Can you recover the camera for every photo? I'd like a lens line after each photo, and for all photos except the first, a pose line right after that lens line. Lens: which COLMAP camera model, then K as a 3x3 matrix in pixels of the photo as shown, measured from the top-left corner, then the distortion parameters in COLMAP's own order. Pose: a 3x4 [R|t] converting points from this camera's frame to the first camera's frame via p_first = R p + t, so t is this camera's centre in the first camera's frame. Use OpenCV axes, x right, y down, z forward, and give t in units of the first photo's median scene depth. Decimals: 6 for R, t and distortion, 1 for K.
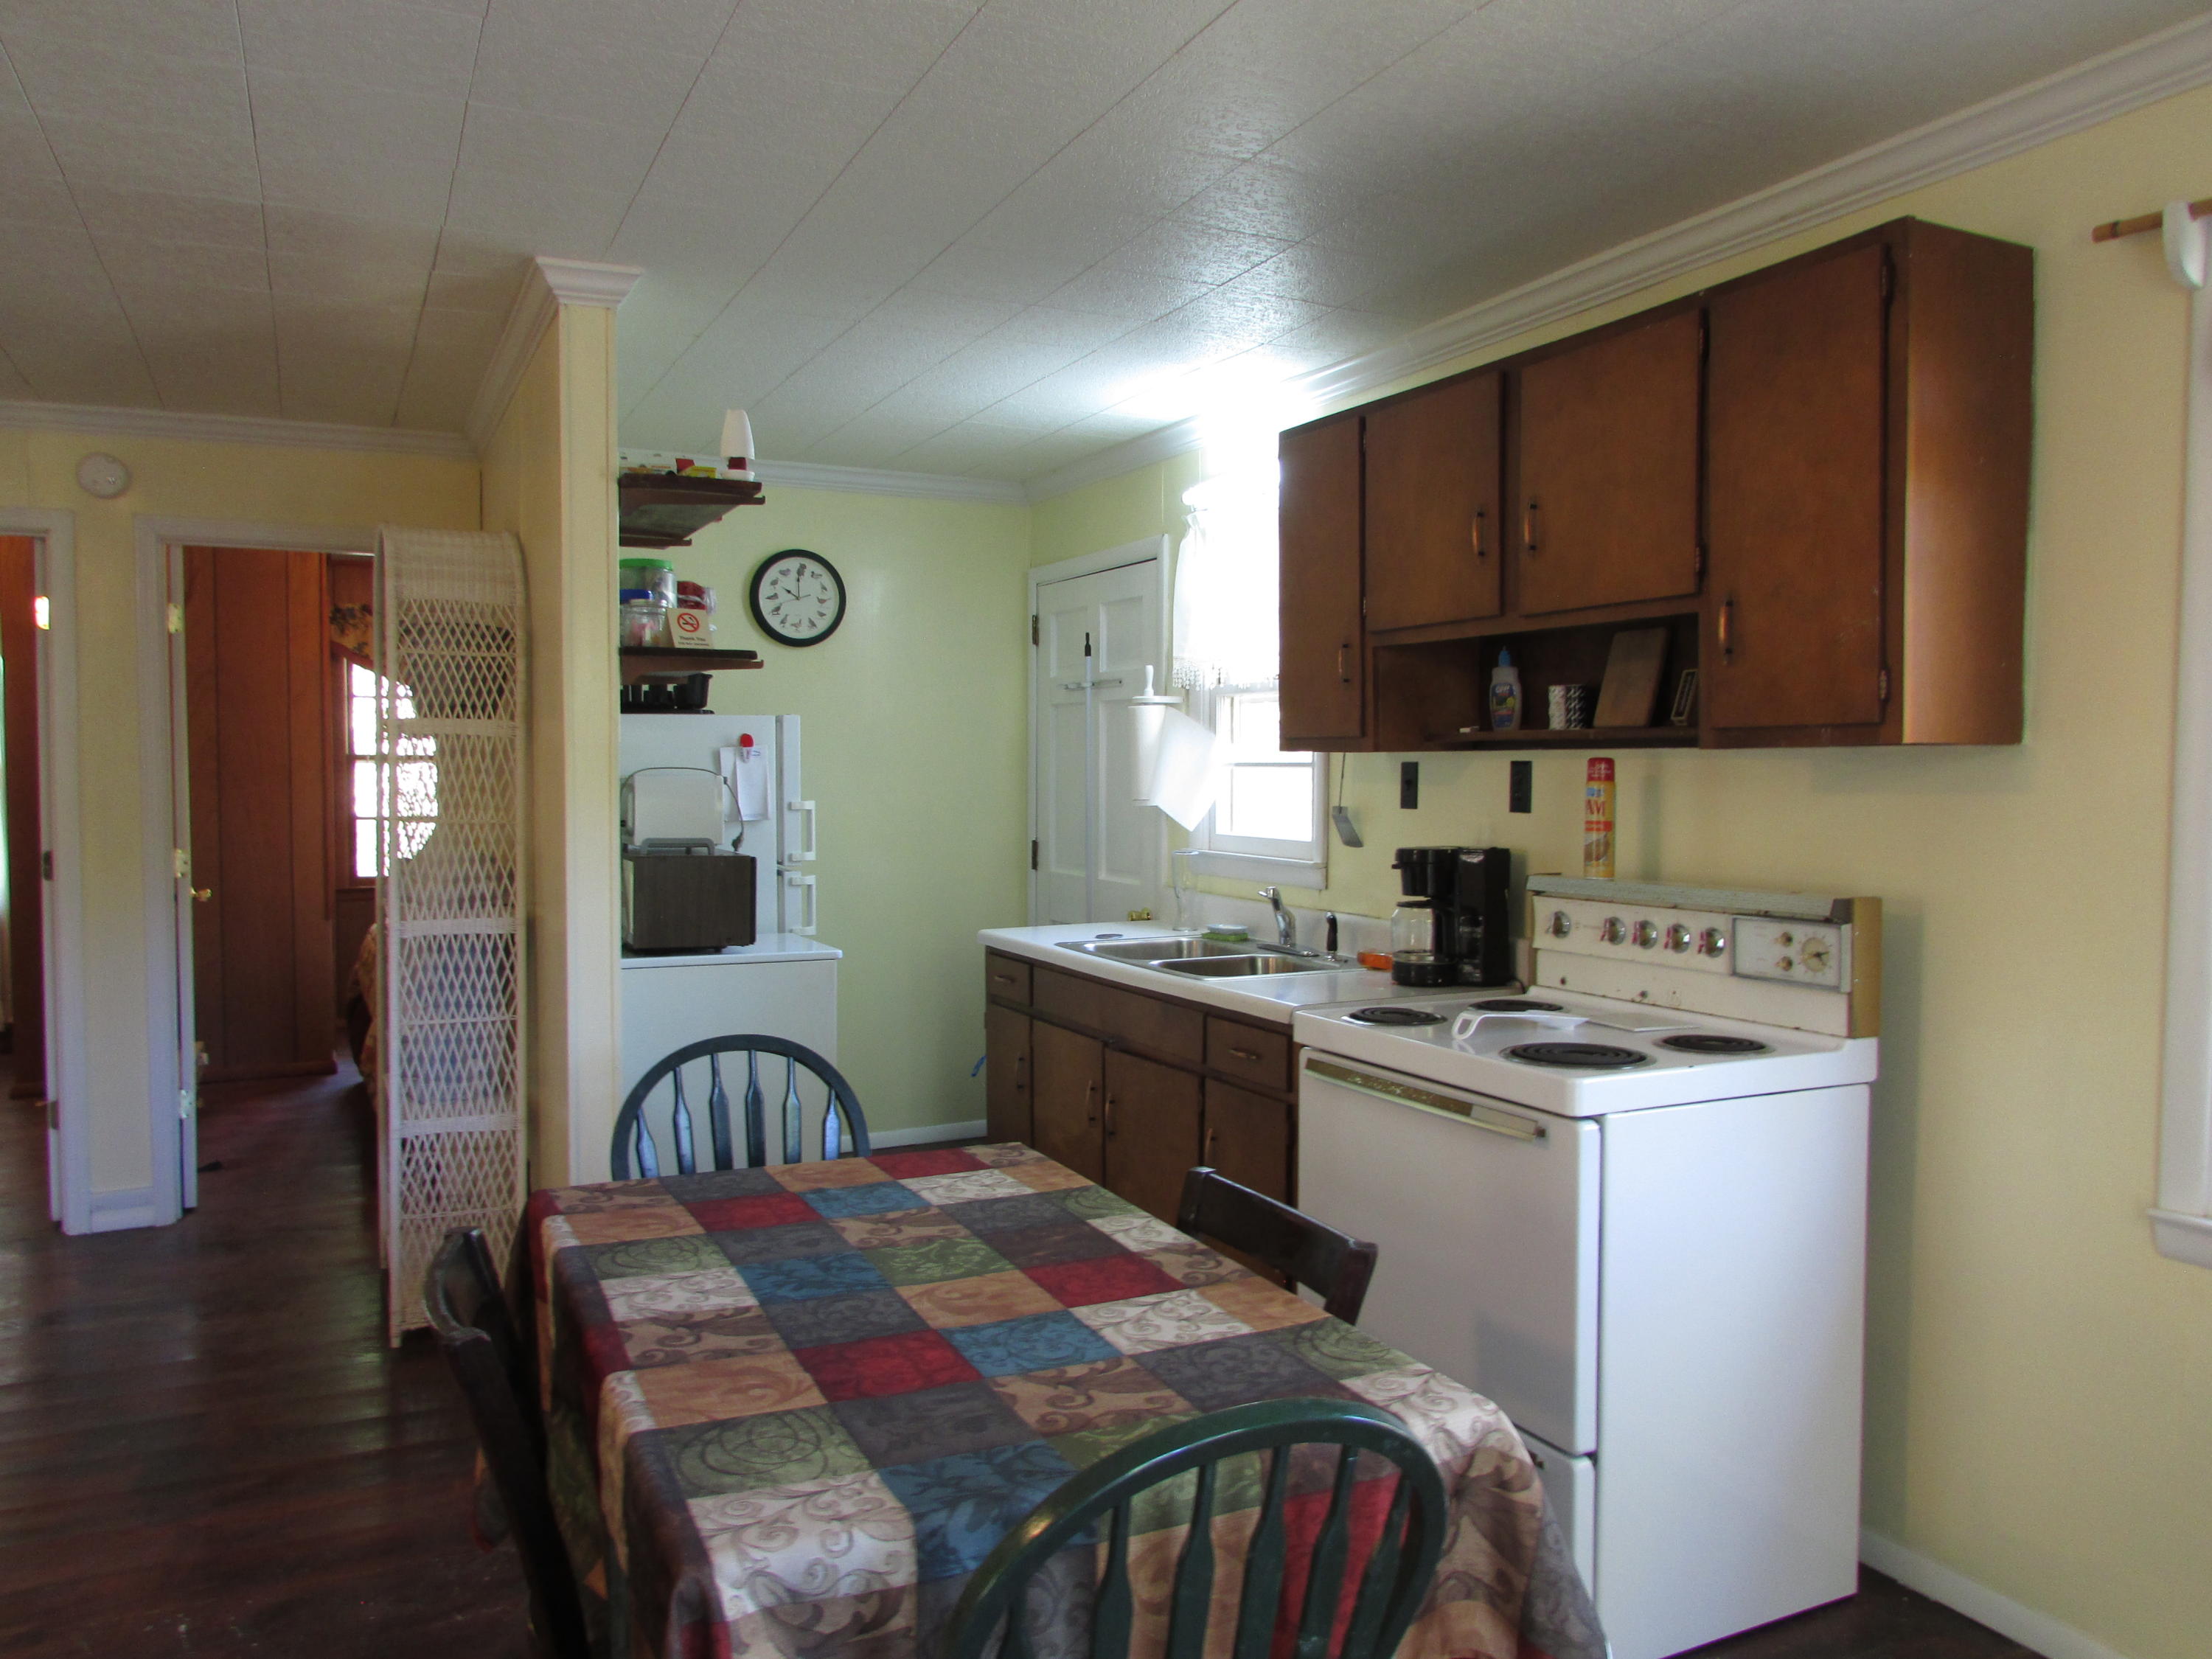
lens RADIAL K [[1595.0, 0, 1103.3], [0, 1595.0, 818.1], [0, 0, 1]] dist [-0.033173, 0.032759]
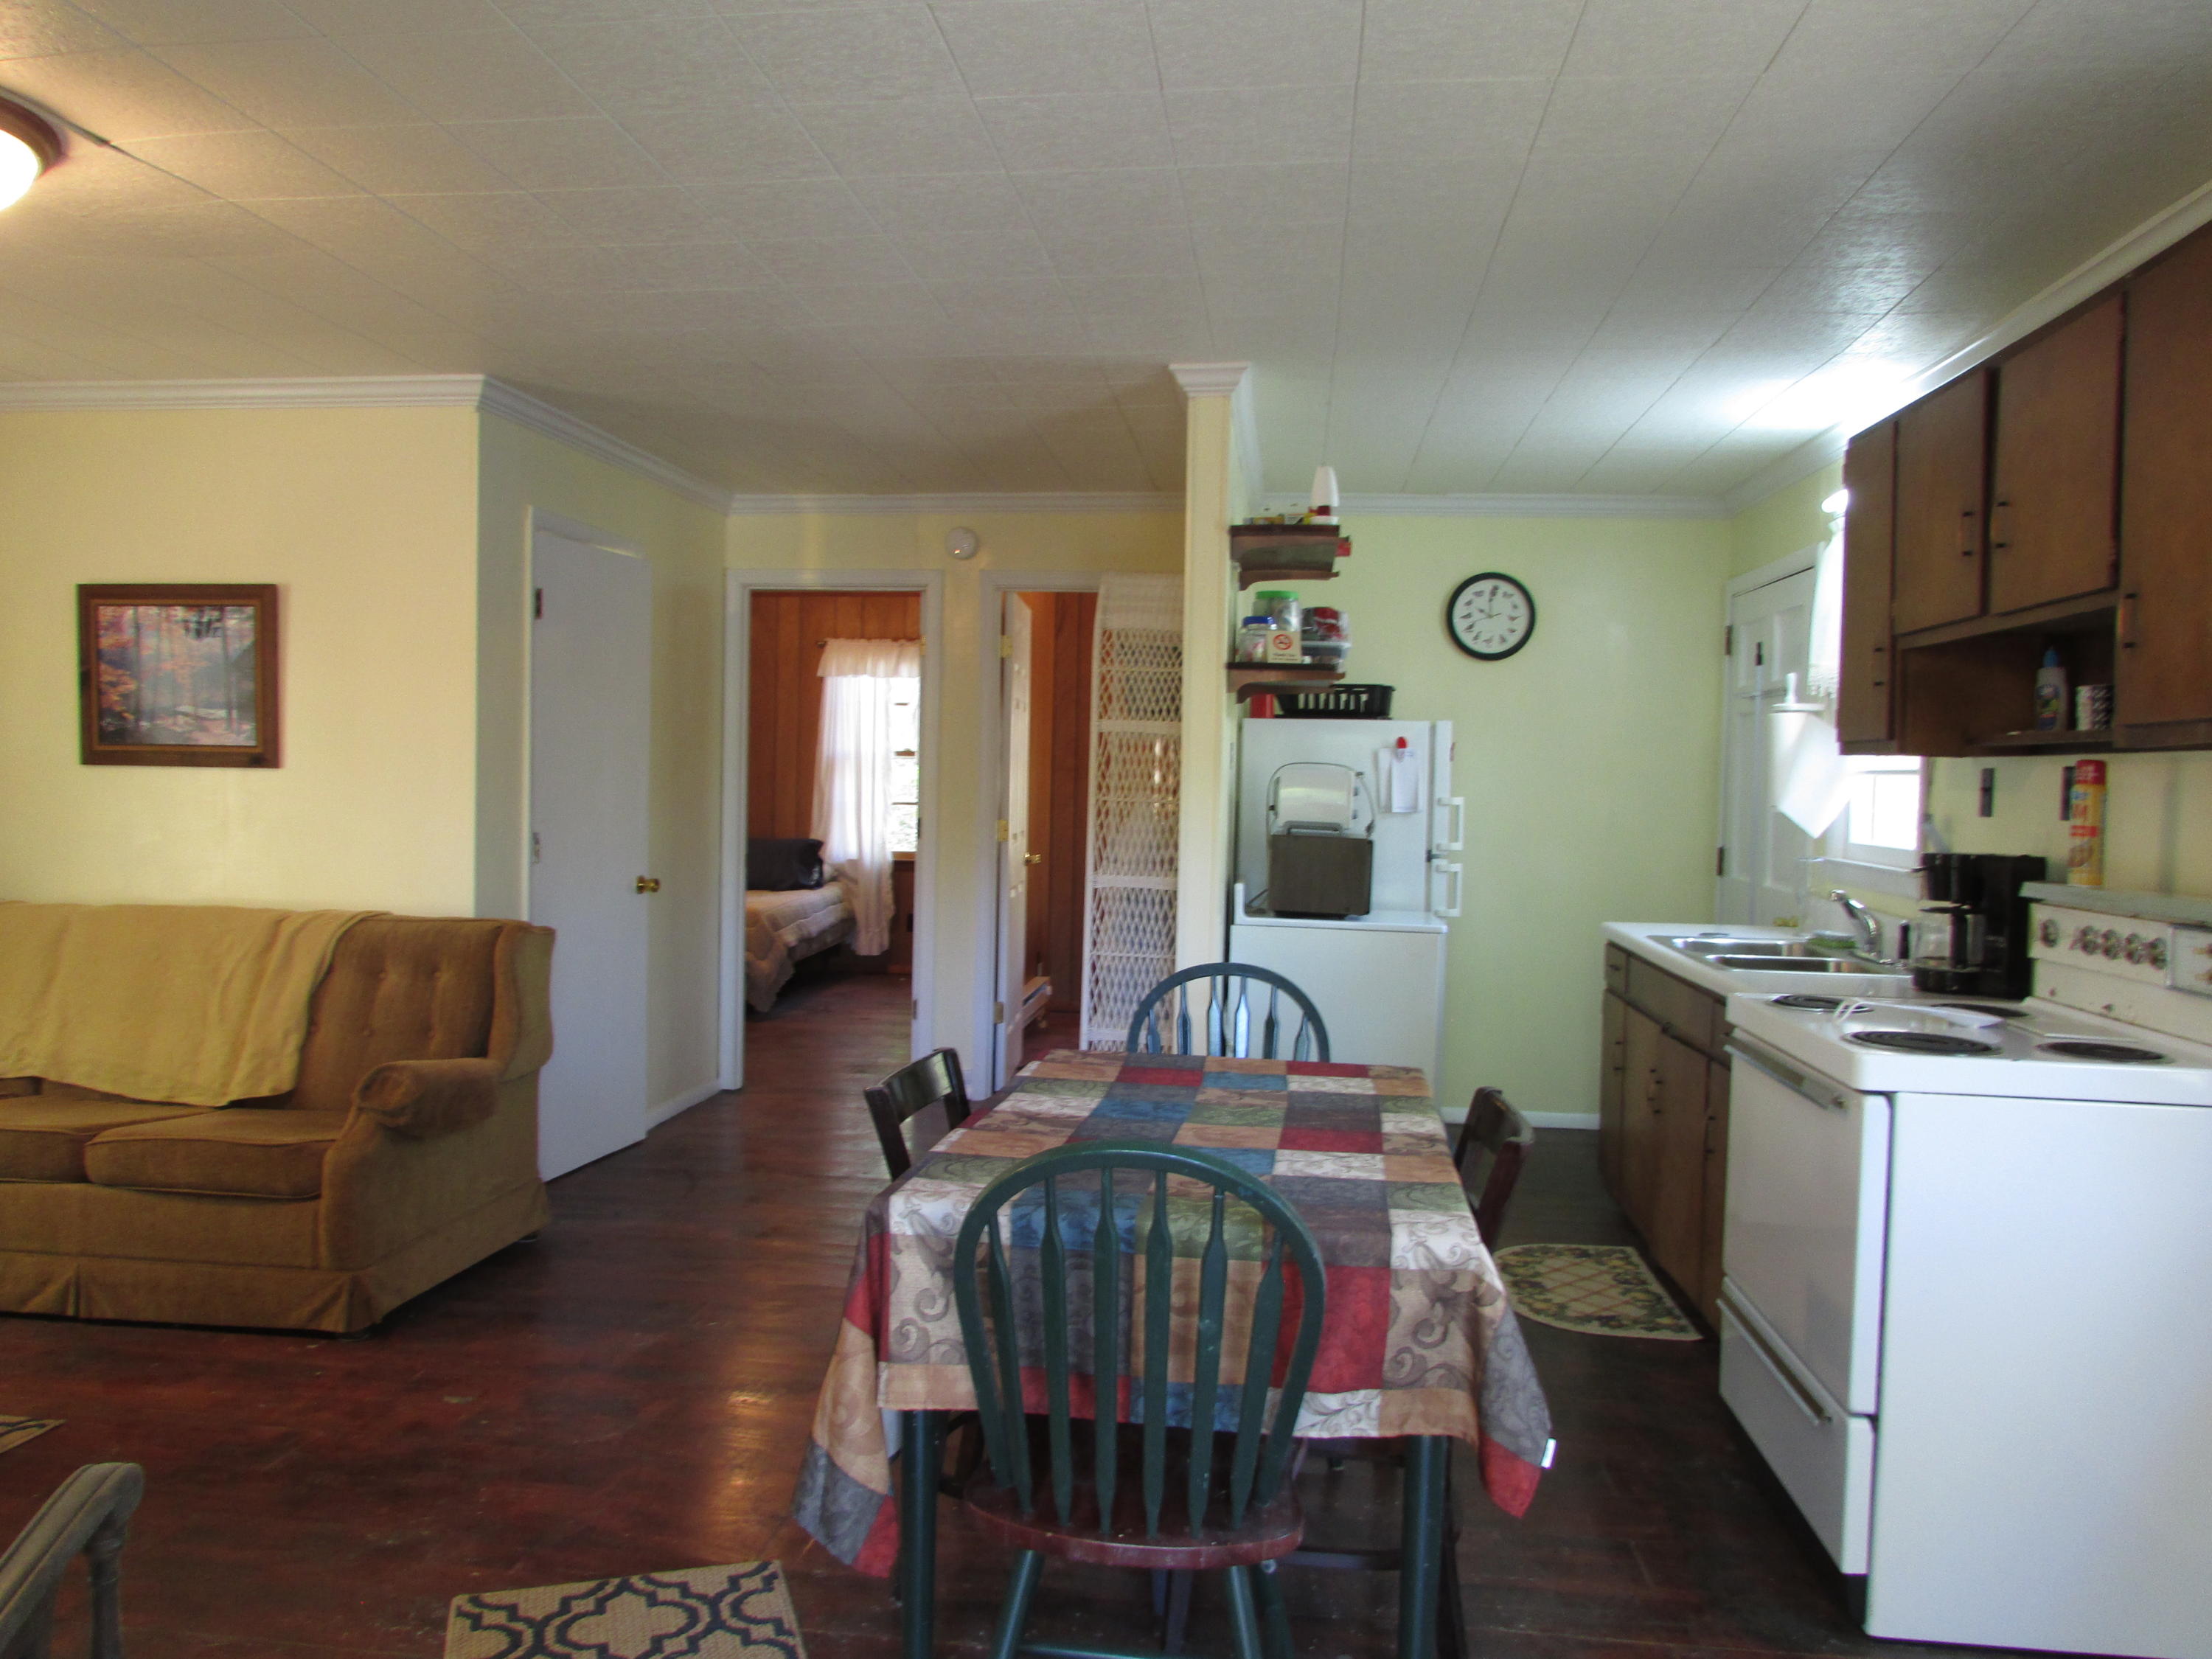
lens RADIAL K [[1591.6, 0, 1100.4], [0, 1591.6, 820.0], [0, 0, 1]] dist [-0.020482, 0.001172]
pose [[0.839696, 0.034978, -0.541929, 0.295303], [-0.040296, 0.999186, 0.002054, 0.018117], [0.541559, 0.020113, 0.840422, -0.109322]]
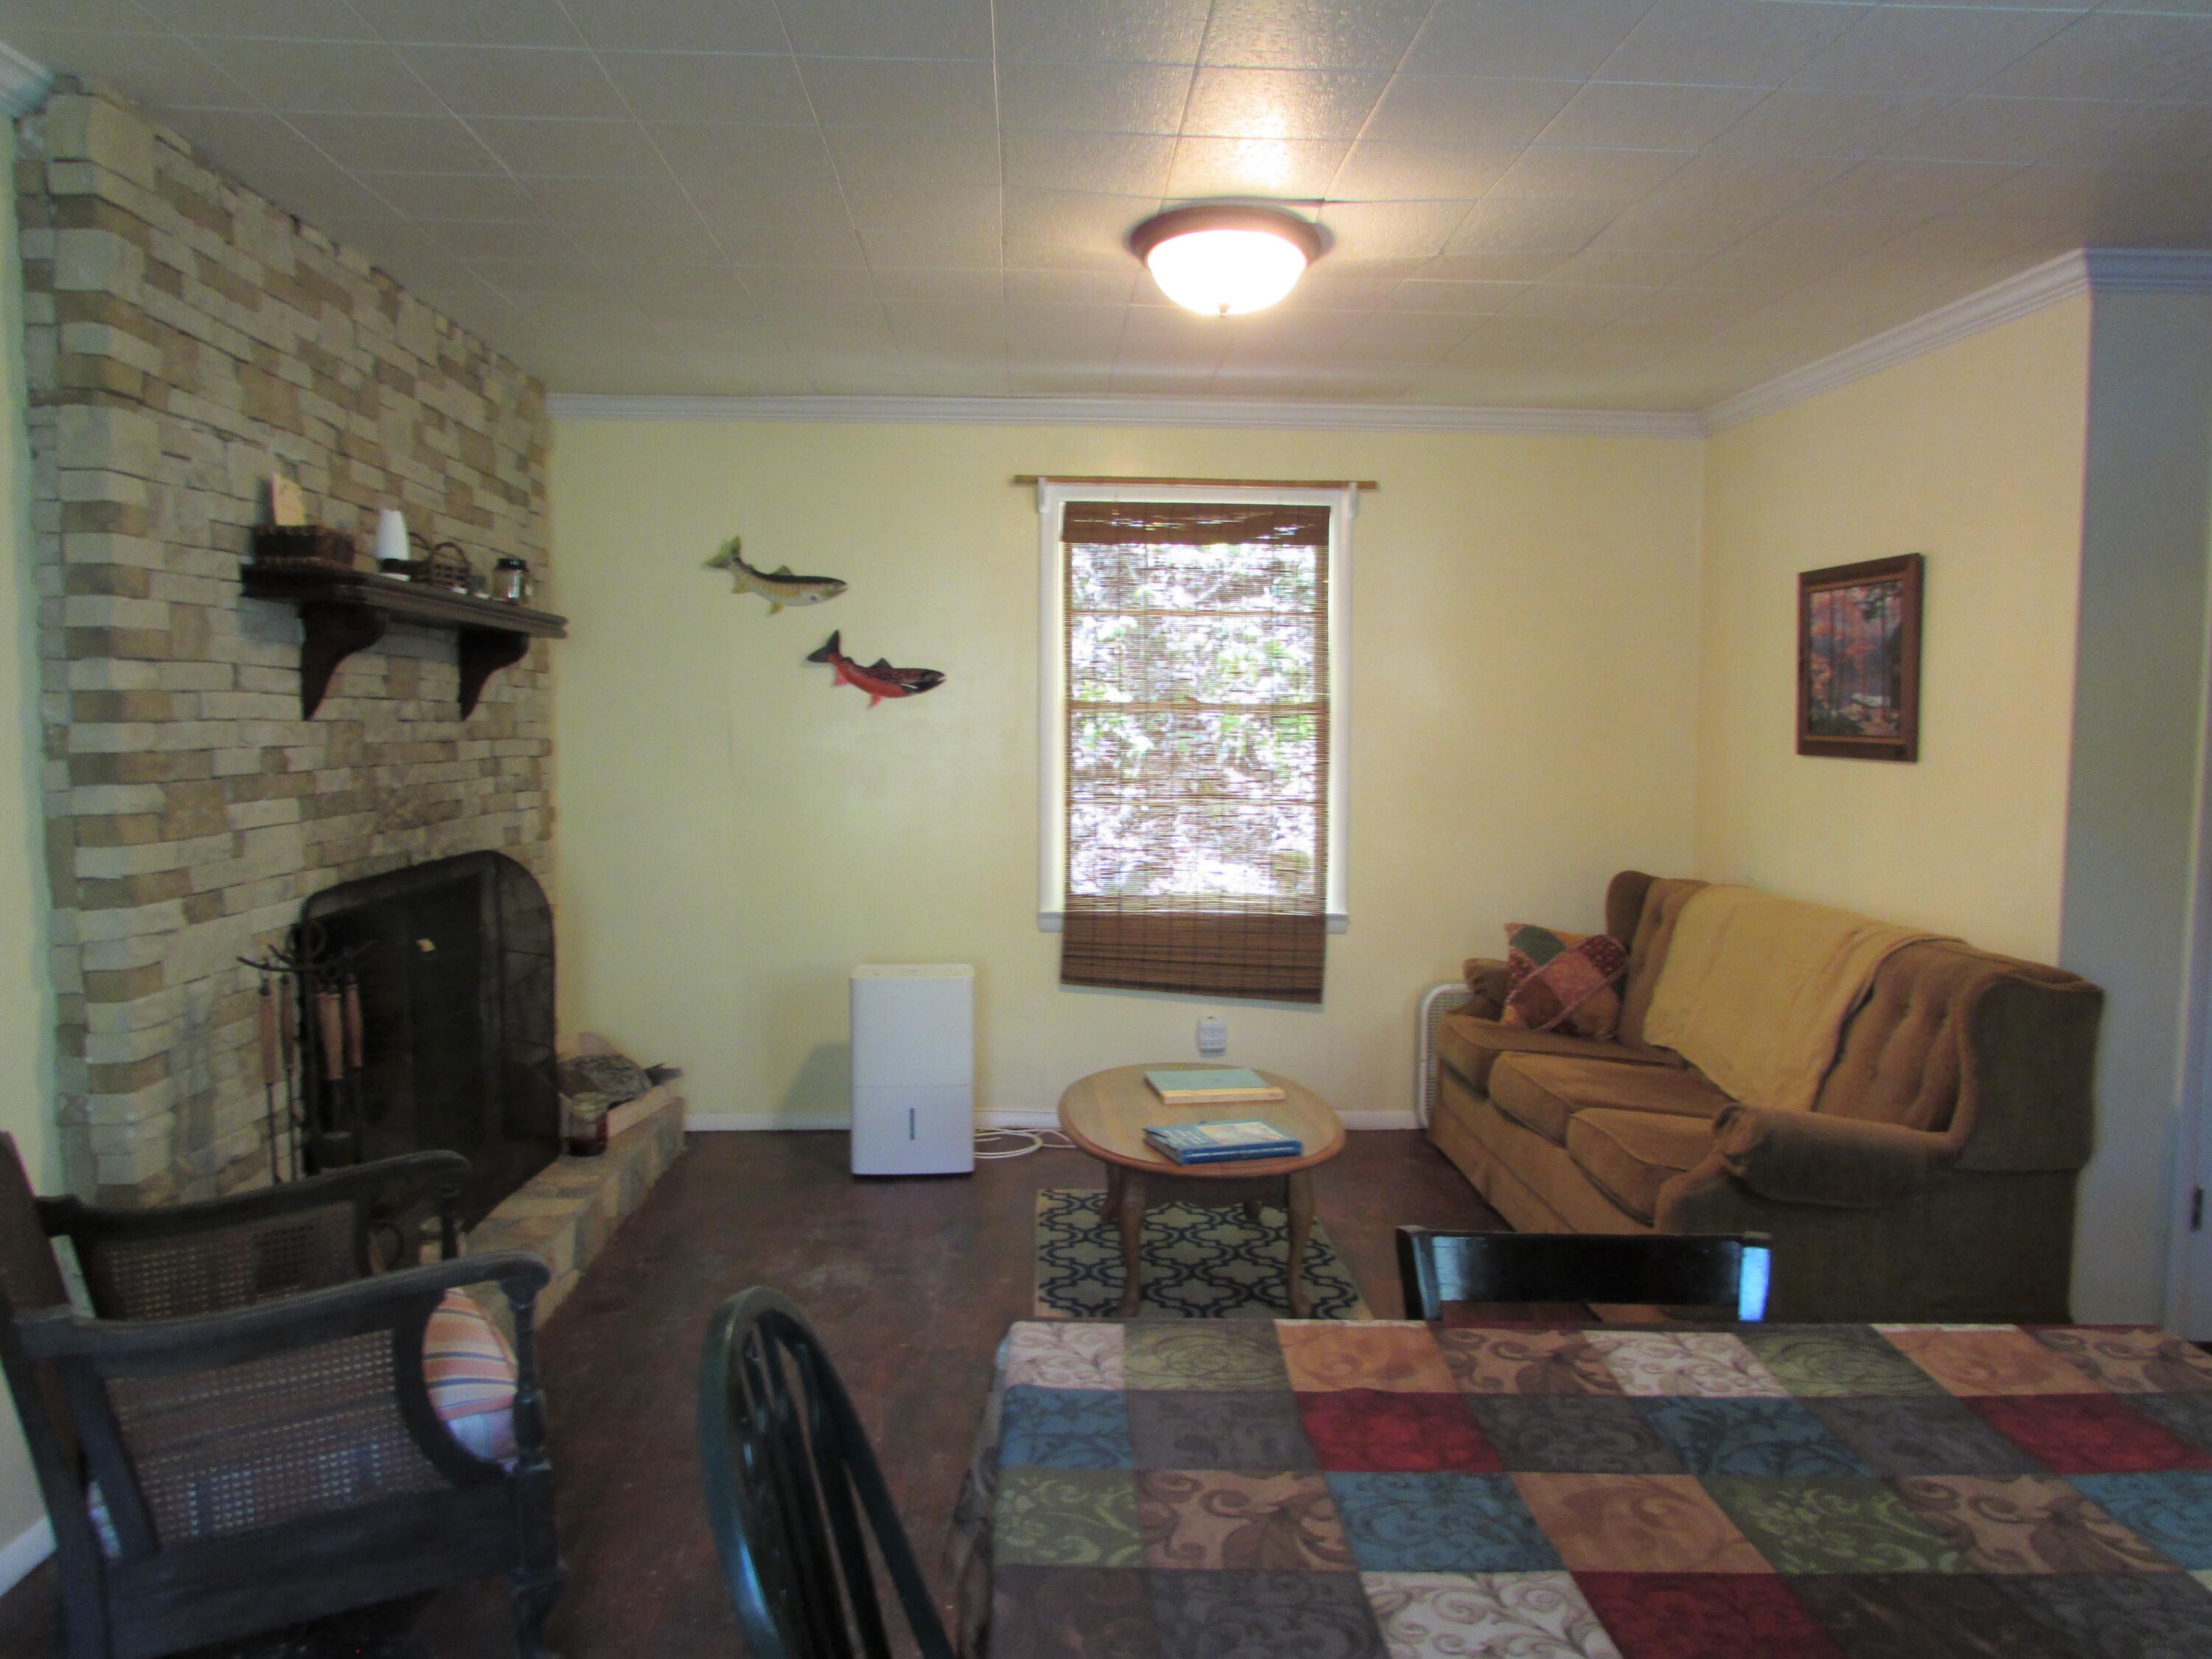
lens RADIAL K [[1644.3, 0, 1106.0], [0, 1644.3, 829.5], [0, 0, 1]] dist [-0.031937, 0.000282]
pose [[-0.385023, 0.066149, -0.920534, 0.340064], [-0.050002, 0.994468, 0.092376, -0.026838], [0.921552, 0.081595, -0.379585, 0.547641]]
